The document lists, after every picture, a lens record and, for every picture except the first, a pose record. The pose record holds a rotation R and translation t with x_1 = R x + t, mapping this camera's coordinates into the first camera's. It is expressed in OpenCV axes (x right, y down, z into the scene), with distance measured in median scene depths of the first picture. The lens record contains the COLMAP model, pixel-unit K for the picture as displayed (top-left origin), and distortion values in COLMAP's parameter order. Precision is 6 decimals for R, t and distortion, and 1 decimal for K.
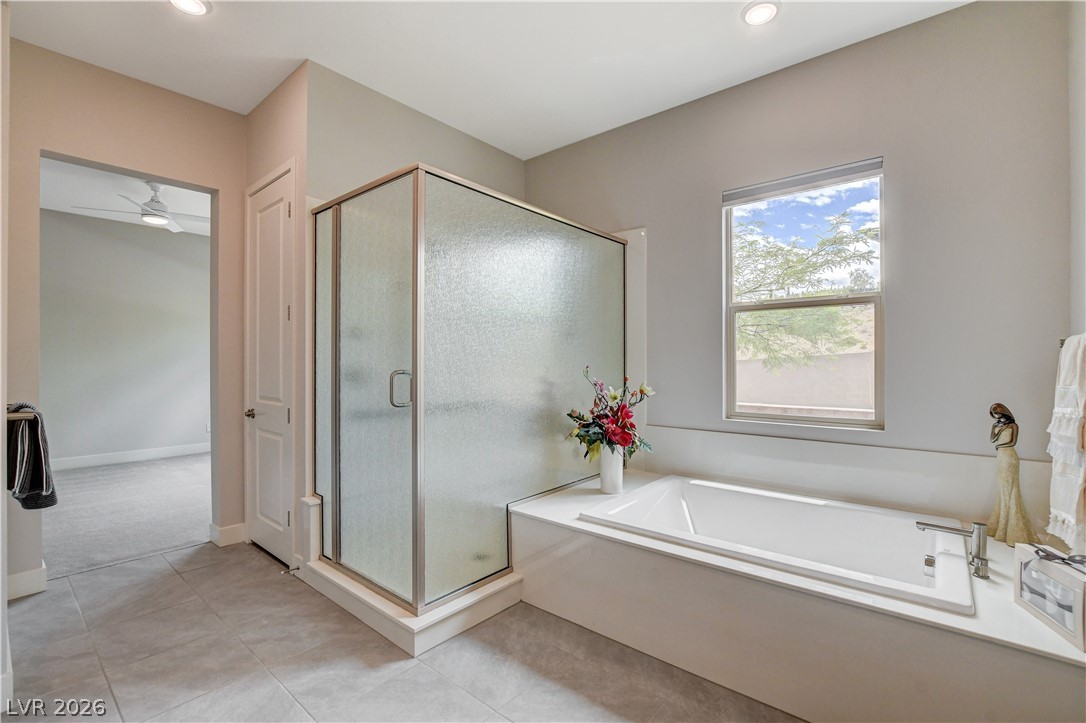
lens RADIAL K [[505.5, 0, 544.9], [0, 505.5, 360.7], [0, 0, 1]] dist [-0.015246, 0.001269]
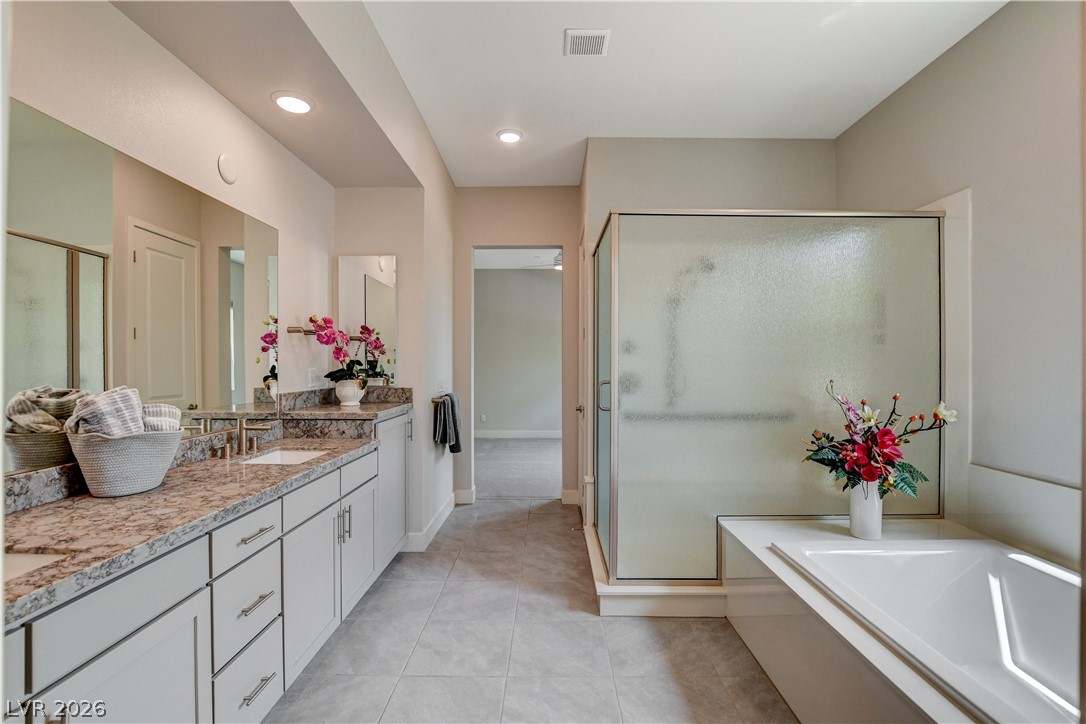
lens RADIAL K [[515.7, 0, 543.7], [0, 515.7, 365.7], [0, 0, 1]] dist [-0.005684, -0.000536]
pose [[0.606089, 0.000057, -0.795397, 0.587838], [0.004619, 0.999983, 0.003591, -0.023130], [0.795383, -0.005850, 0.606078, 0.117068]]
